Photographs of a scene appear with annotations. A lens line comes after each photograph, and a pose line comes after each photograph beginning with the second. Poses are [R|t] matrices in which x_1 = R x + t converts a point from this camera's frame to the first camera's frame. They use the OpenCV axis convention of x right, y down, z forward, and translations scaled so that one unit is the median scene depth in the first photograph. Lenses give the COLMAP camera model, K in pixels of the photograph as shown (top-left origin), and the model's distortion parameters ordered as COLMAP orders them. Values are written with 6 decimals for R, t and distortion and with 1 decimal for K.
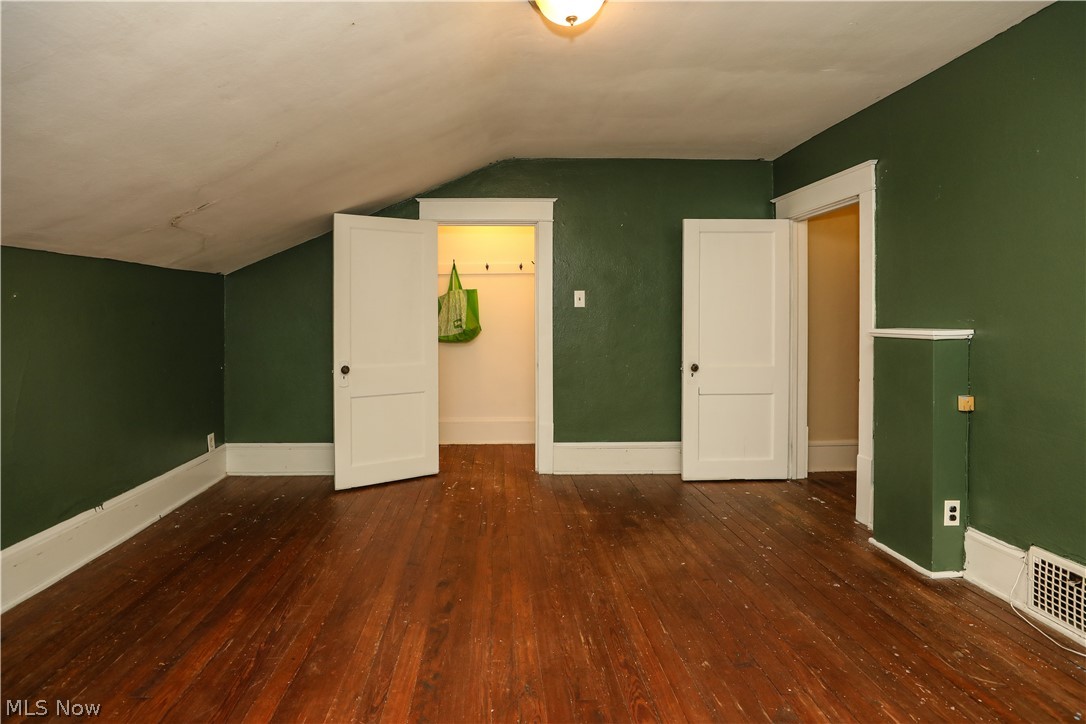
lens RADIAL K [[503.9, 0, 541.4], [0, 503.9, 343.7], [0, 0, 1]] dist [-0.022727, 0.000919]
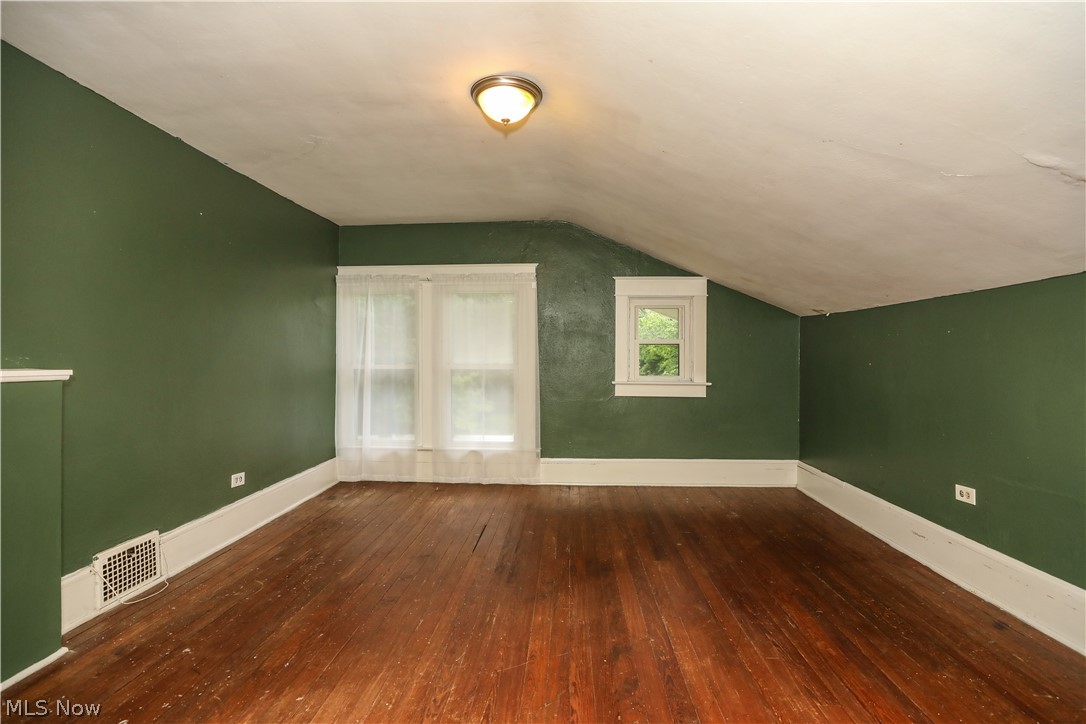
lens RADIAL K [[503.9, 0, 541.4], [0, 503.9, 343.7], [0, 0, 1]] dist [-0.022727, 0.000919]
pose [[-0.989000, 0.012952, 0.147345, -0.202169], [0.015077, 0.999798, 0.013313, -0.079612], [-0.147143, 0.015388, -0.988996, 2.038444]]
